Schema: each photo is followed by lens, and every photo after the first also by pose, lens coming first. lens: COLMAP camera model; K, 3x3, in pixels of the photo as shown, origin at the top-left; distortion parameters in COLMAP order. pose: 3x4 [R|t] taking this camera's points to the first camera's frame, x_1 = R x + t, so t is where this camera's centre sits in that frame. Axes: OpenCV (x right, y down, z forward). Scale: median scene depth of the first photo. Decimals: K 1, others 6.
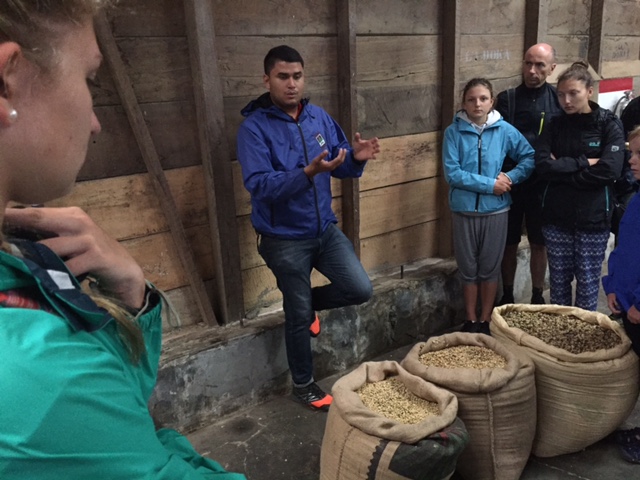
lens RADIAL K [[546.0, 0, 320.0], [0, 546.0, 240.0], [0, 0, 1]] dist [0.073037, -0.095605]
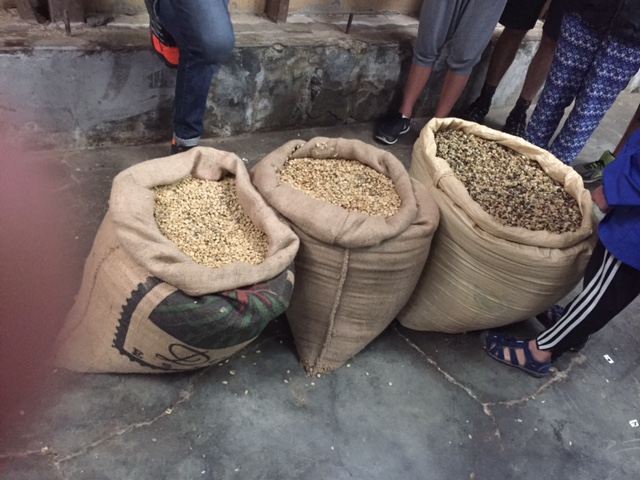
lens RADIAL K [[546.0, 0, 320.0], [0, 546.0, 240.0], [0, 0, 1]] dist [0.073037, -0.095605]
pose [[0.960379, 0.268213, 0.075726, 0.191394], [-0.273431, 0.854211, 0.442221, -0.007486], [0.053923, -0.445406, 0.893703, 0.365316]]
